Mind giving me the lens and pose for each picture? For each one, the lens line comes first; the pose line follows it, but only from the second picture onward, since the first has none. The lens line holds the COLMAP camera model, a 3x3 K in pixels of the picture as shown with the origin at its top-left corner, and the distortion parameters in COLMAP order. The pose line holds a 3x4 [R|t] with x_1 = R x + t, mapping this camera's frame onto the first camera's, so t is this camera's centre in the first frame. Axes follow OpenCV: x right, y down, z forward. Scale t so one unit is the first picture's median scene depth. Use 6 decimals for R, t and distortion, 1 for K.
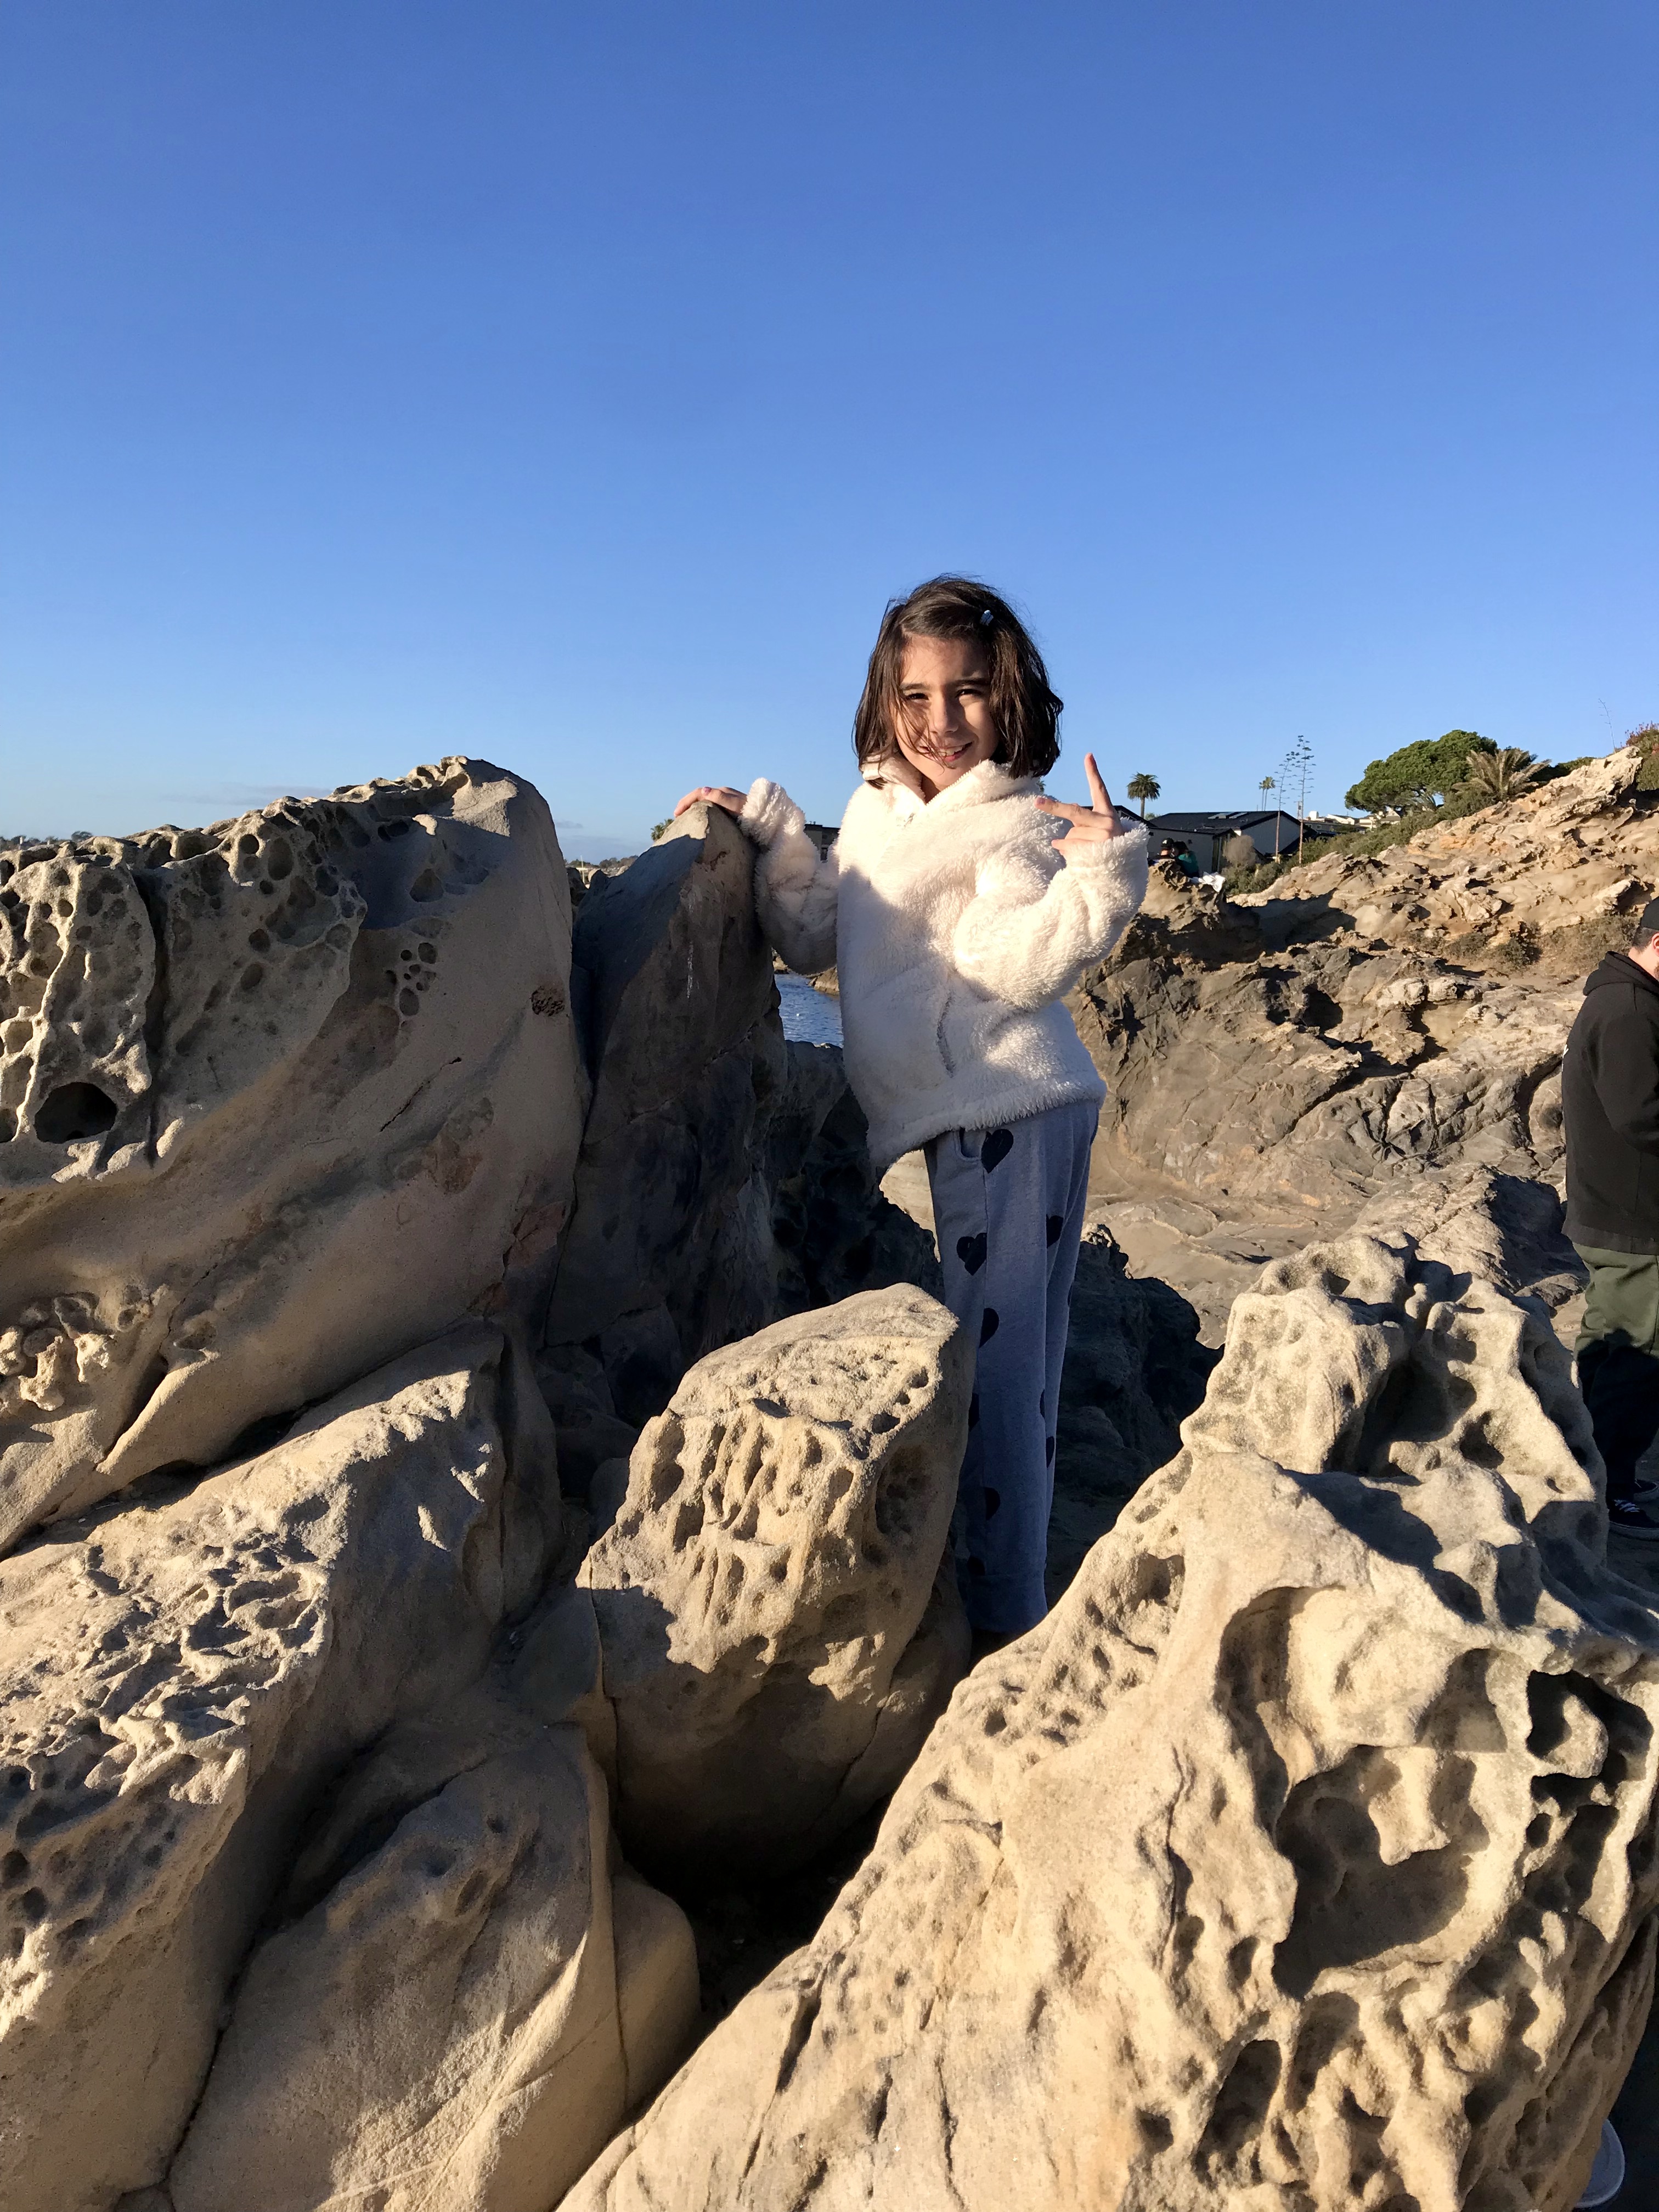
lens RADIAL K [[1891.6, 0, 829.5], [0, 1891.6, 1106.0], [0, 0, 1]] dist [0.030605, -0.008432]
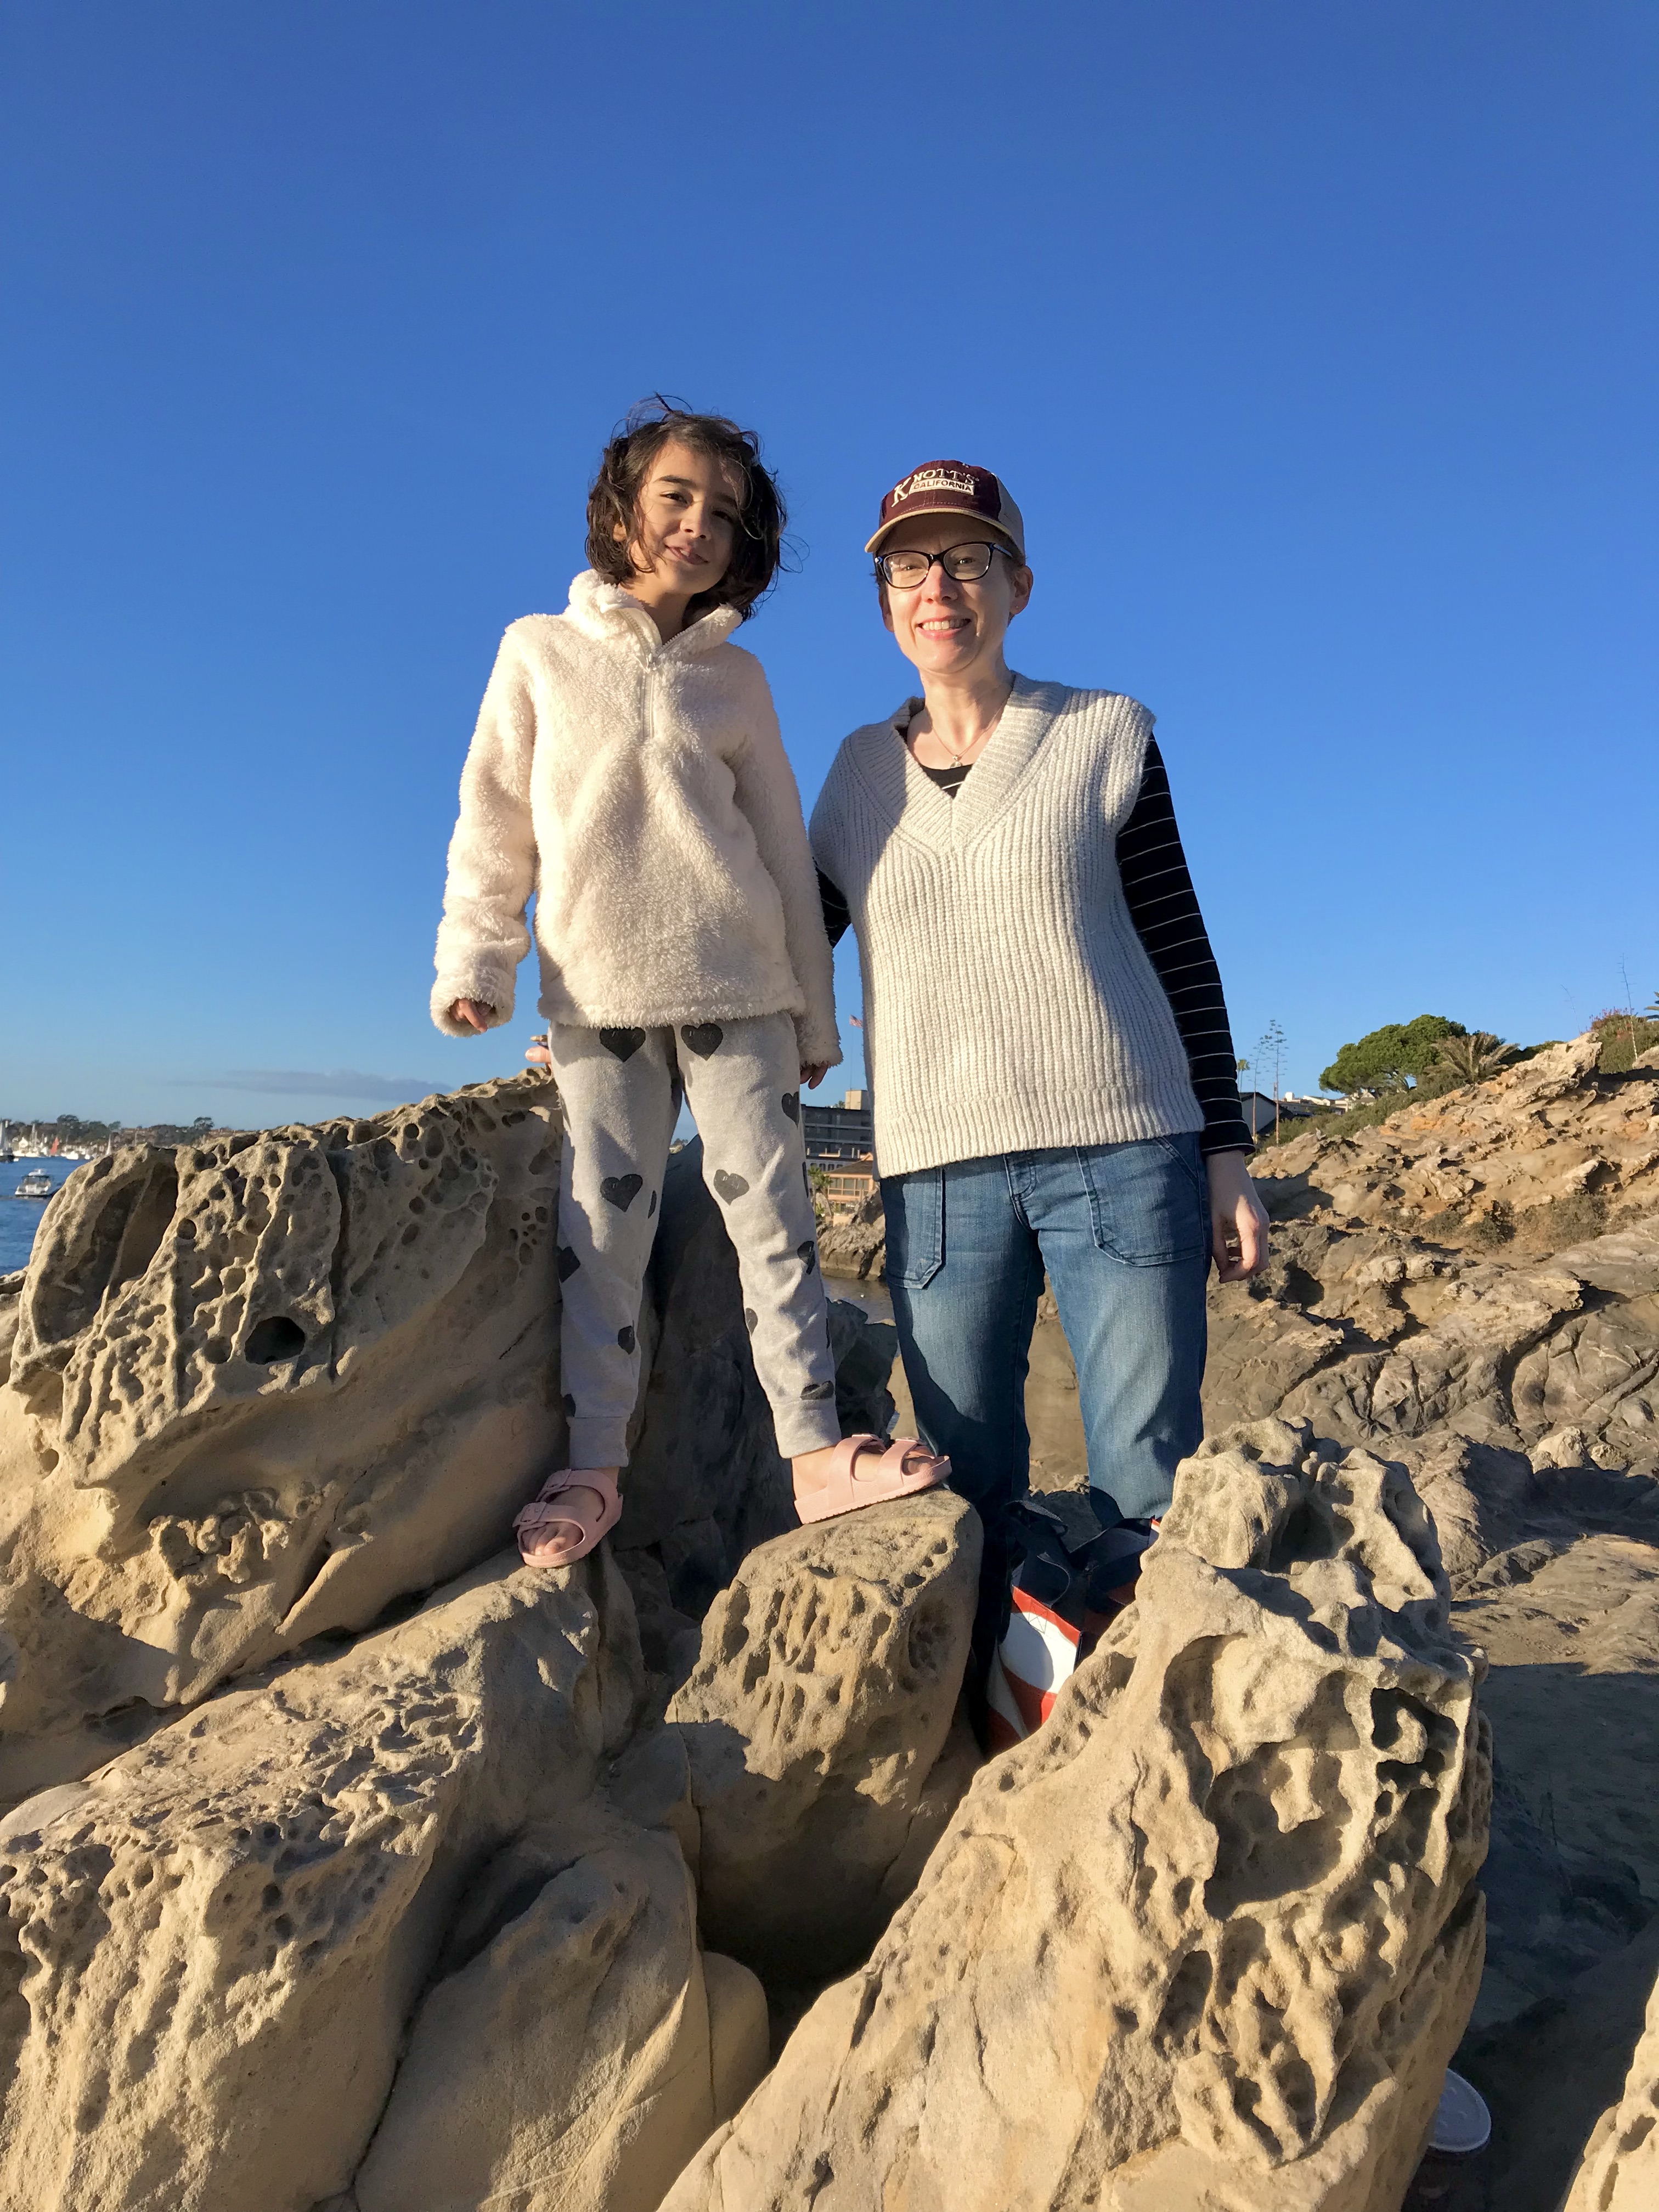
lens RADIAL K [[1891.6, 0, 829.5], [0, 1891.6, 1106.0], [0, 0, 1]] dist [0.030605, -0.008432]
pose [[0.999962, -0.001516, 0.008617, -0.037746], [0.002766, 0.989140, -0.146947, 0.038724], [-0.008301, 0.146965, 0.989107, -0.305112]]
